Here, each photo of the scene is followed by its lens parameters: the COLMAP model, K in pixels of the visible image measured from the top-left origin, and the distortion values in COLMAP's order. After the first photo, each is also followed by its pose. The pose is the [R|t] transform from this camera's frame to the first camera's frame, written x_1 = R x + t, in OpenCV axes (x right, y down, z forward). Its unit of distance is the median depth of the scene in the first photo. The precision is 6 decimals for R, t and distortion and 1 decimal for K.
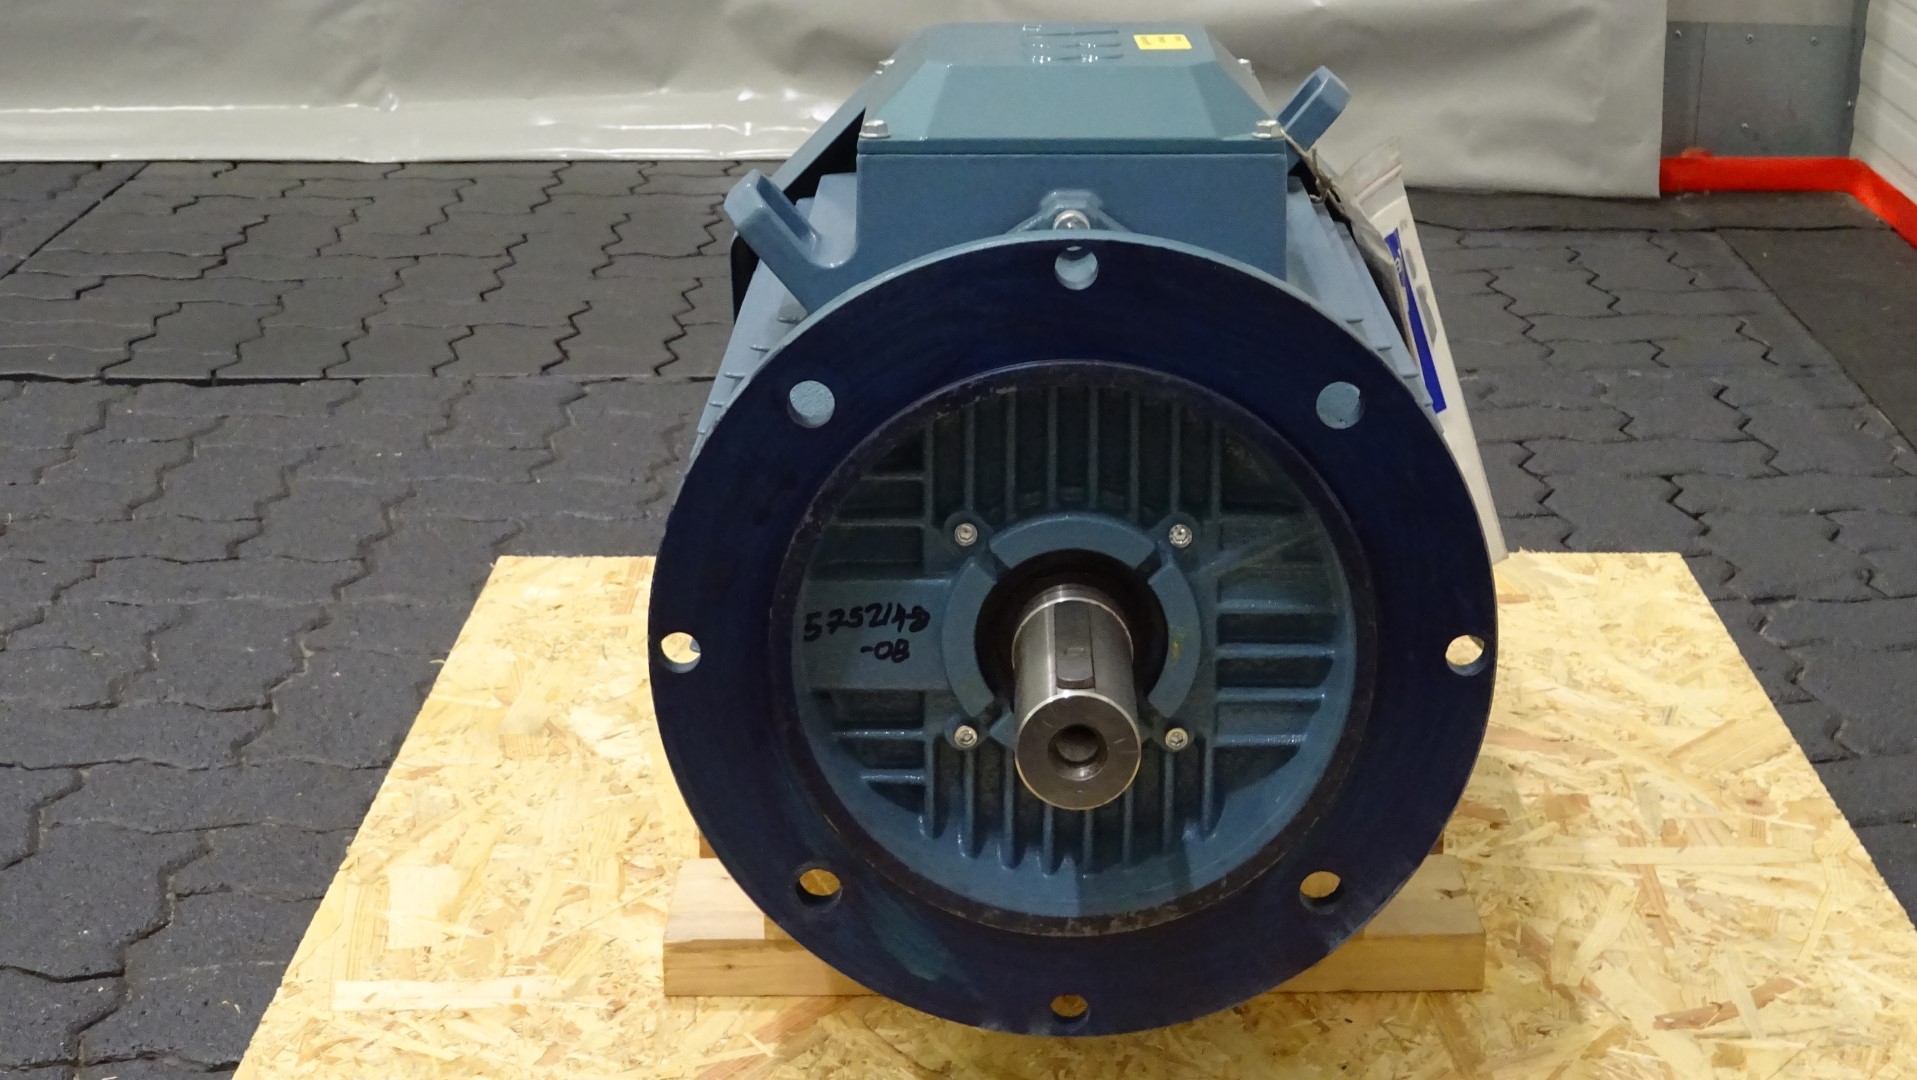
lens RADIAL K [[3082.8, 0, 958.5], [0, 3082.8, 540.0], [0, 0, 1]] dist [-0.005788, -0.042906]
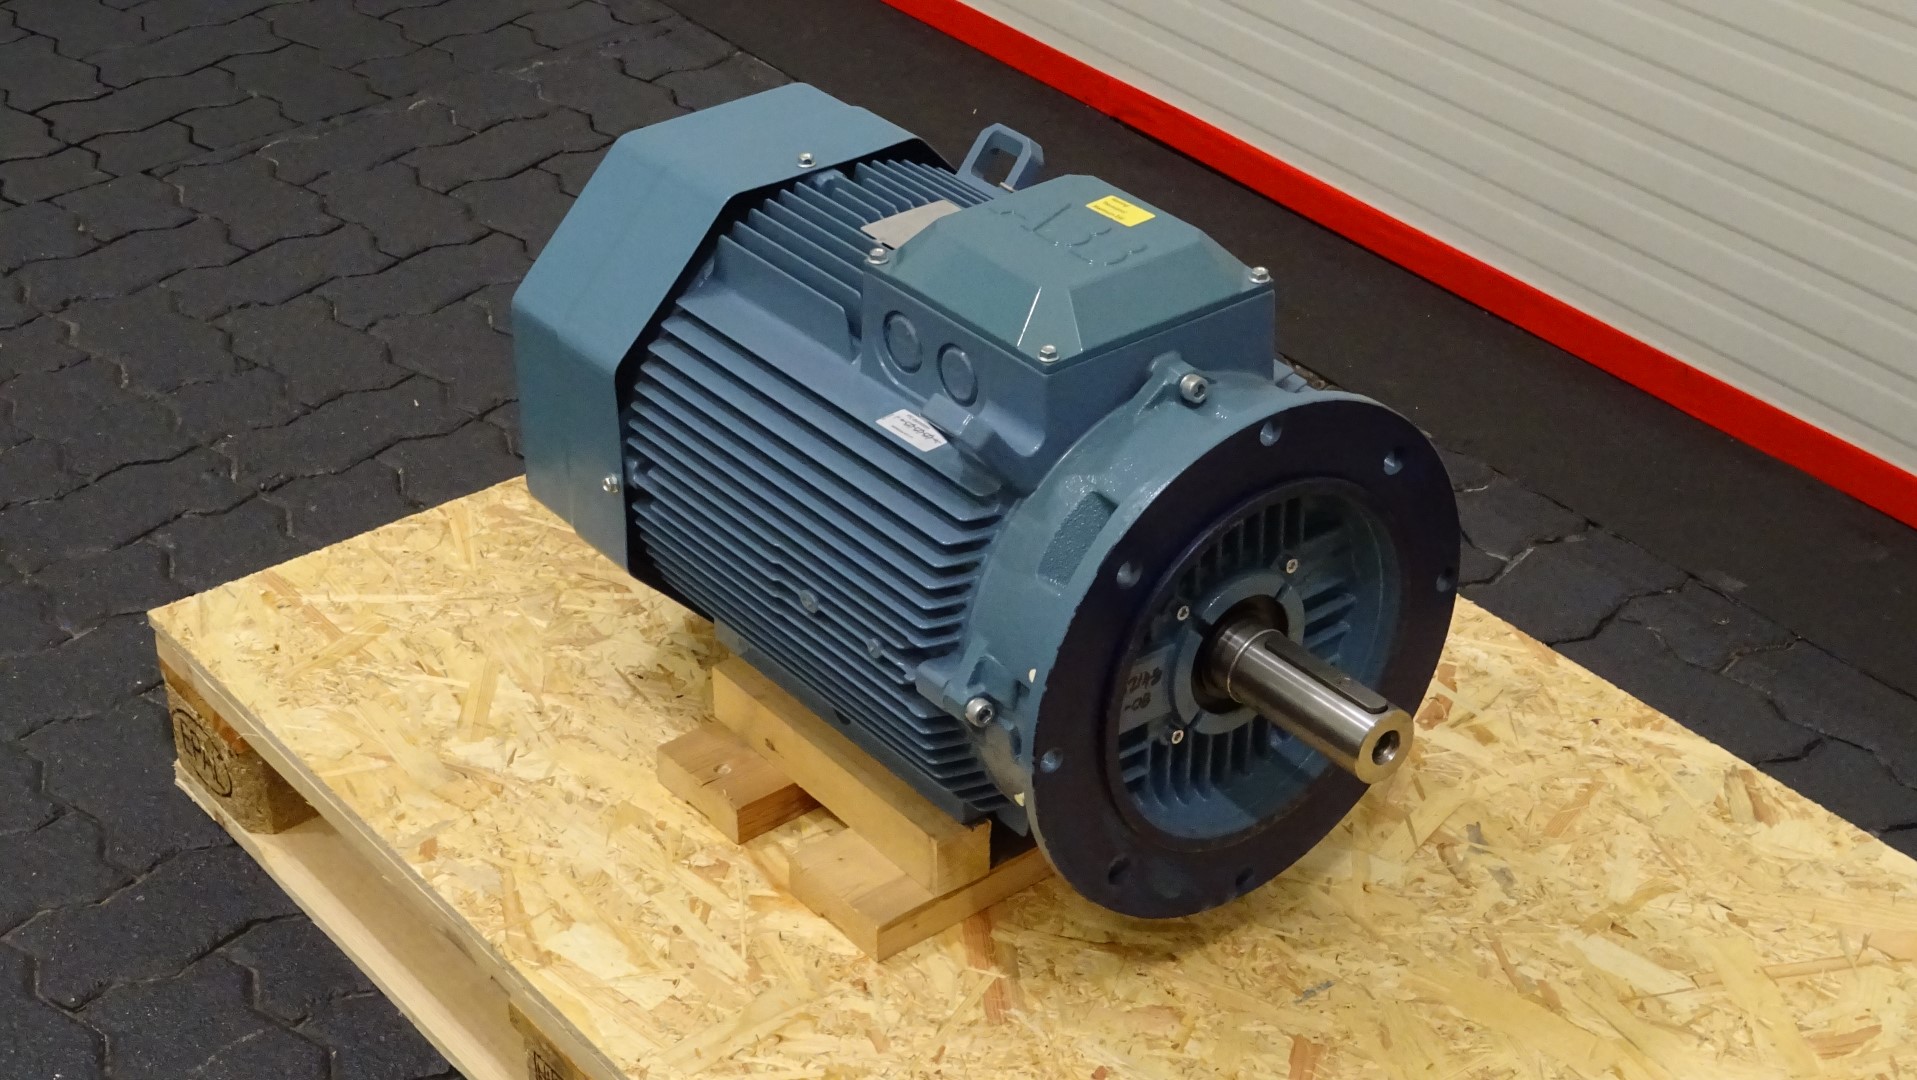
lens RADIAL K [[3082.8, 0, 958.5], [0, 3082.8, 540.0], [0, 0, 1]] dist [-0.005788, -0.042906]
pose [[0.778330, -0.324478, 0.537510, -0.757733], [0.192968, 0.938294, 0.286996, -0.420784], [-0.597467, -0.119656, 0.792916, -0.073405]]
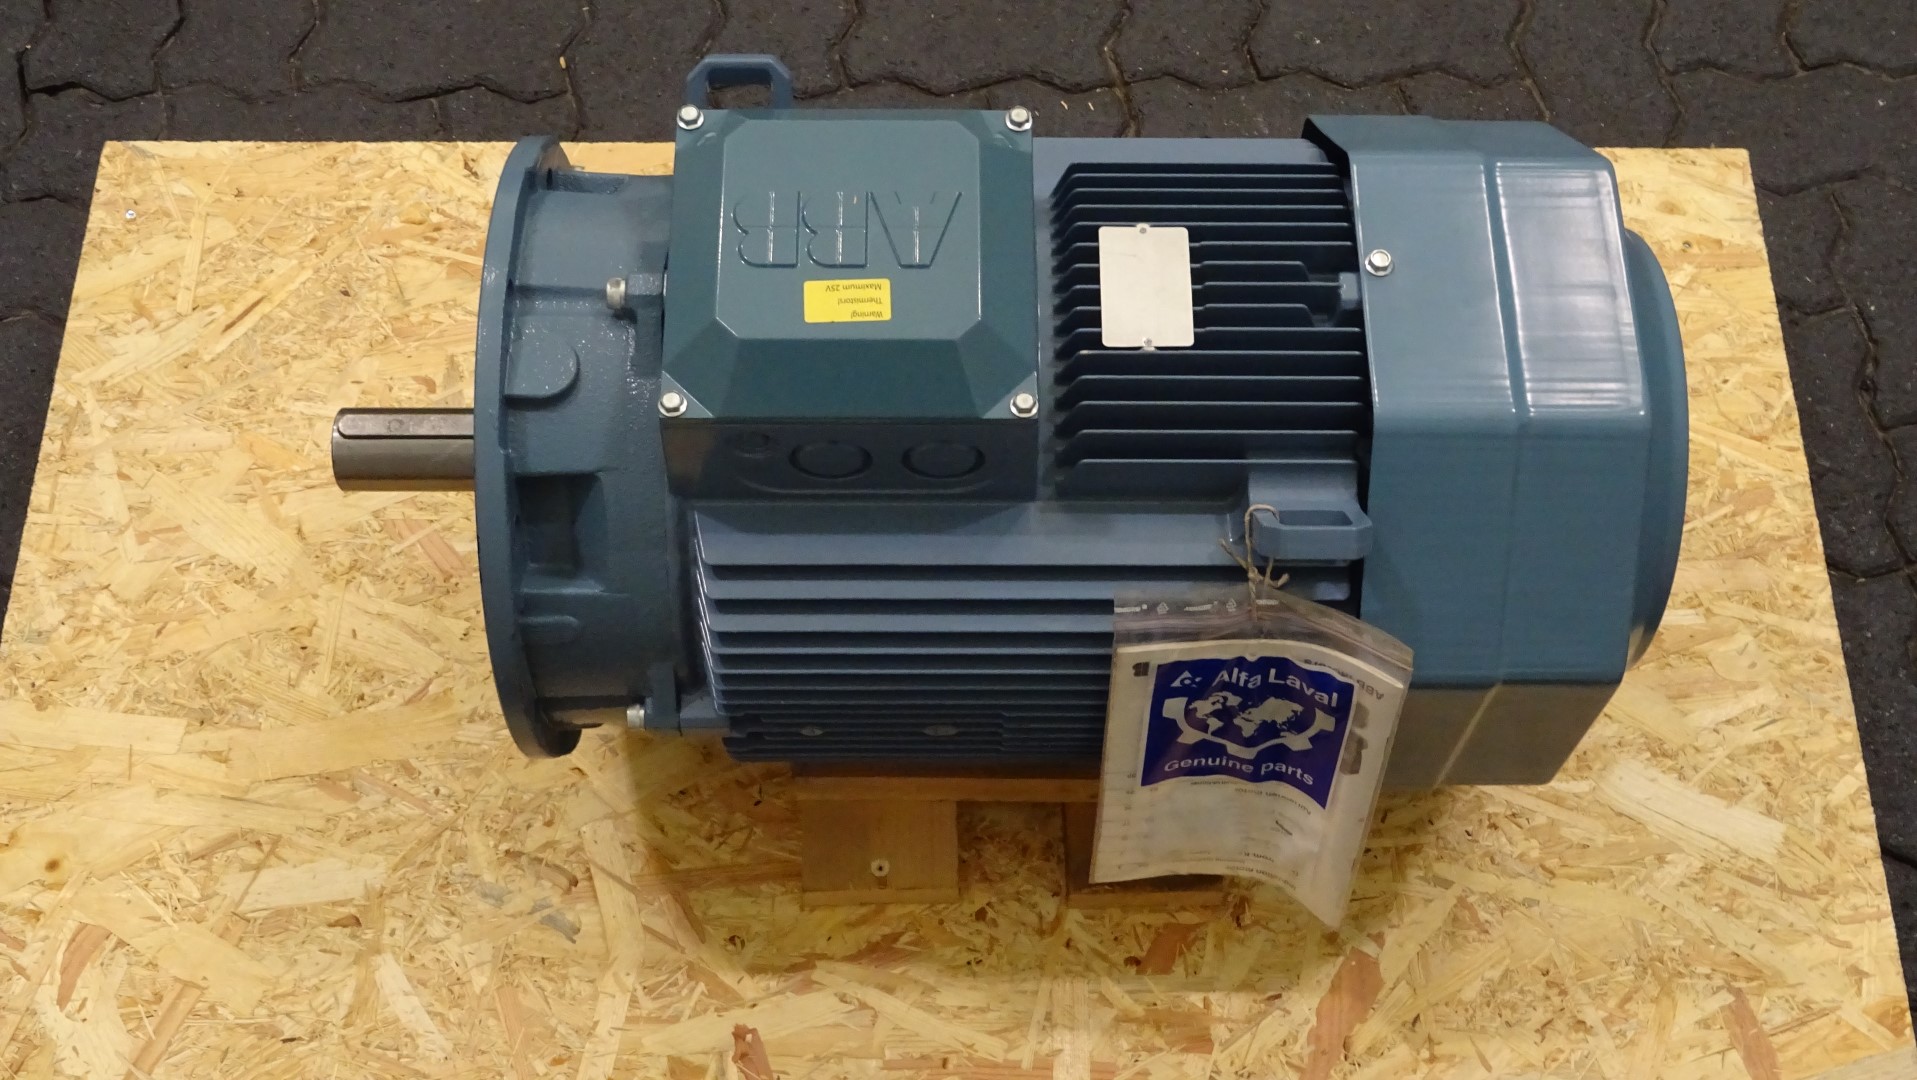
lens RADIAL K [[2276.5, 0, 958.5], [0, 2276.5, 540.0], [0, 0, 1]] dist [-0.000817, 0.002524]
pose [[0.020113, 0.898805, -0.437886, 0.467188], [-0.317411, 0.421057, 0.849683, -0.778927], [0.948075, 0.121900, 0.293760, 0.784752]]
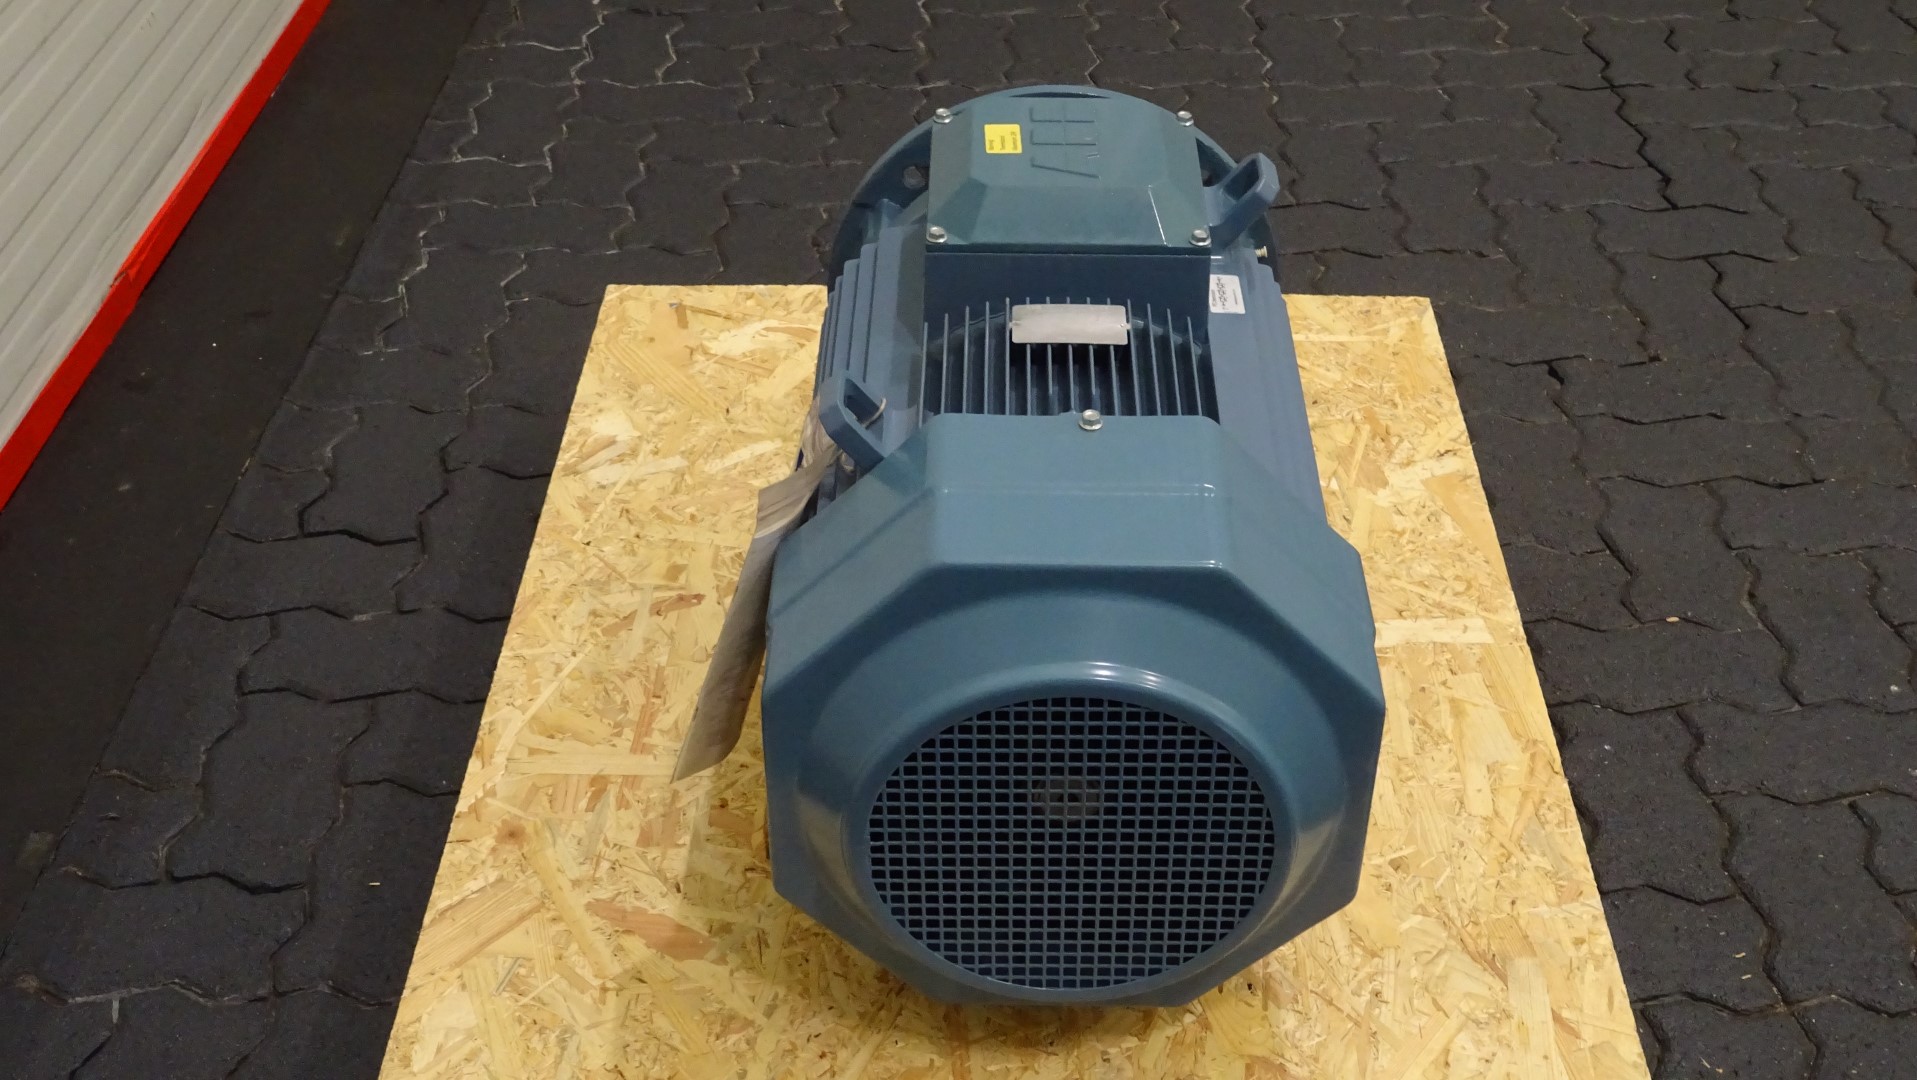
lens RADIAL K [[2276.5, 0, 958.5], [0, 2276.5, 540.0], [0, 0, 1]] dist [-0.000817, 0.002524]
pose [[-0.999995, 0.000066, 0.003236, 0.080168], [0.002675, 0.579622, 0.814881, -0.905476], [-0.001822, 0.814885, -0.579619, 1.723401]]
